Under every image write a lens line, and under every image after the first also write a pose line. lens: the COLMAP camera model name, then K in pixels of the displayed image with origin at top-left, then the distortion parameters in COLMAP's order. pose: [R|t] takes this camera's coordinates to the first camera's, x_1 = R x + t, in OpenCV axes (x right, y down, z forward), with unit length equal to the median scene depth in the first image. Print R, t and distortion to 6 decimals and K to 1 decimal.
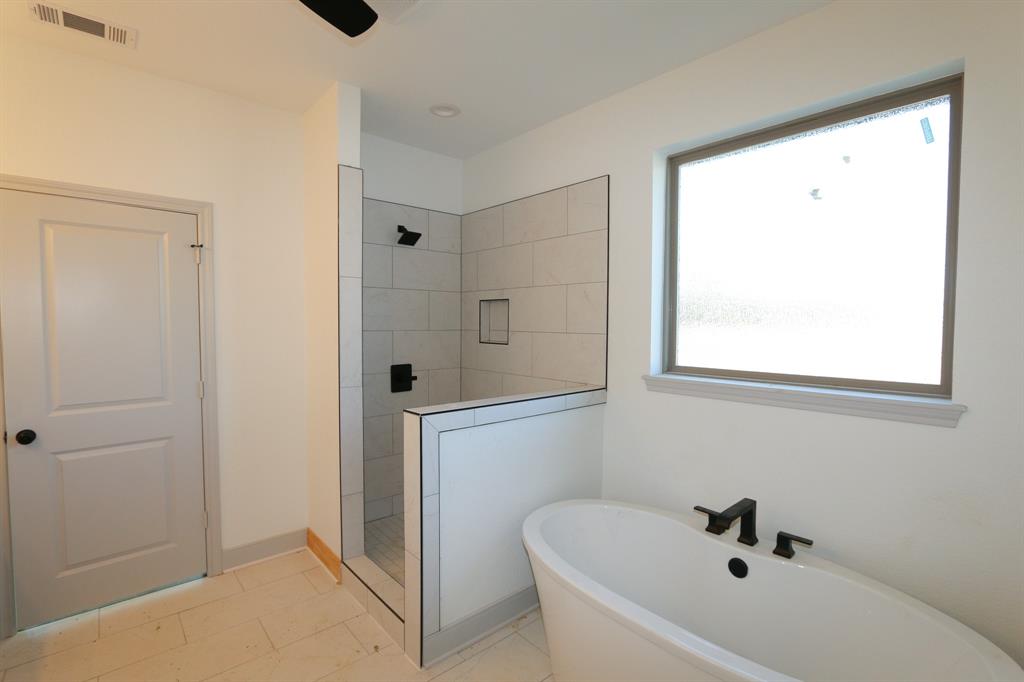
lens RADIAL K [[471.6, 0, 510.9], [0, 471.6, 344.3], [0, 0, 1]] dist [-0.022206, 0.005773]
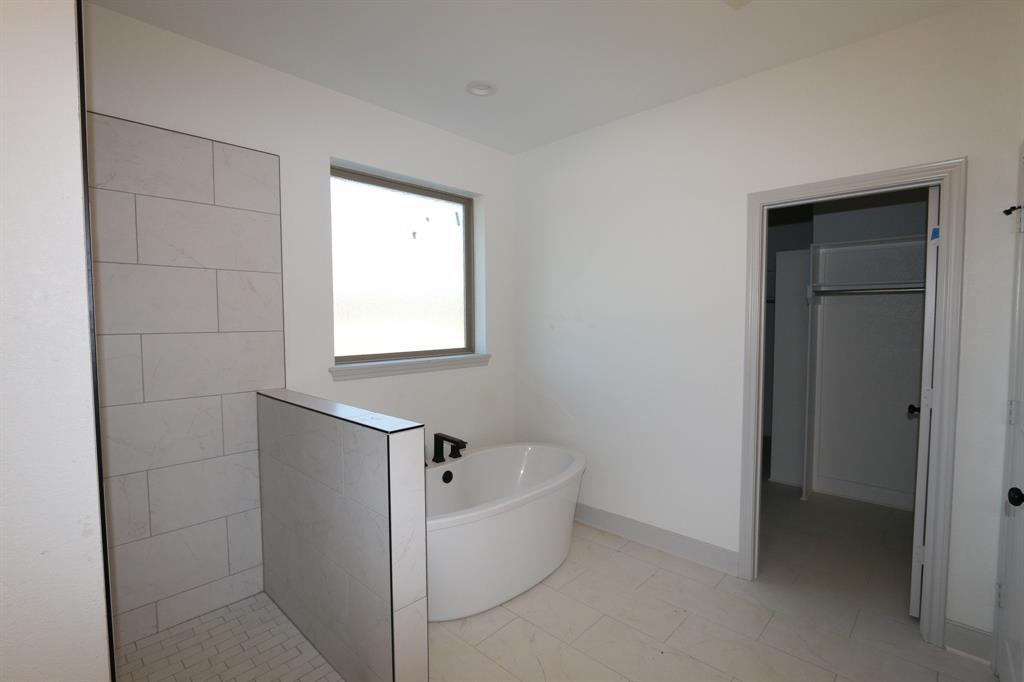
lens RADIAL K [[471.6, 0, 510.9], [0, 471.6, 344.3], [0, 0, 1]] dist [-0.022206, 0.005773]
pose [[-0.082599, -0.057392, 0.994929, -0.762308], [0.052272, 0.996717, 0.061835, -0.029476], [-0.995211, 0.057114, -0.079328, 0.650662]]
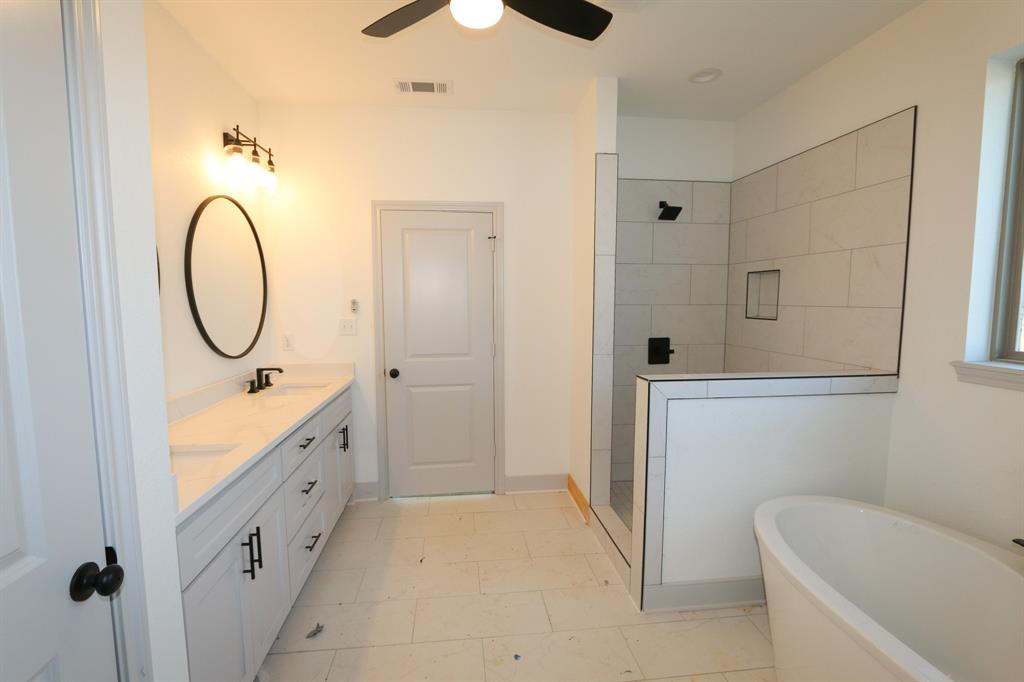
lens RADIAL K [[471.6, 0, 510.9], [0, 471.6, 344.3], [0, 0, 1]] dist [-0.022206, 0.005773]
pose [[0.823820, 0.046292, -0.564958, 0.107534], [-0.019304, 0.998373, 0.053656, 0.010802], [0.566523, -0.033297, 0.823373, -0.041818]]
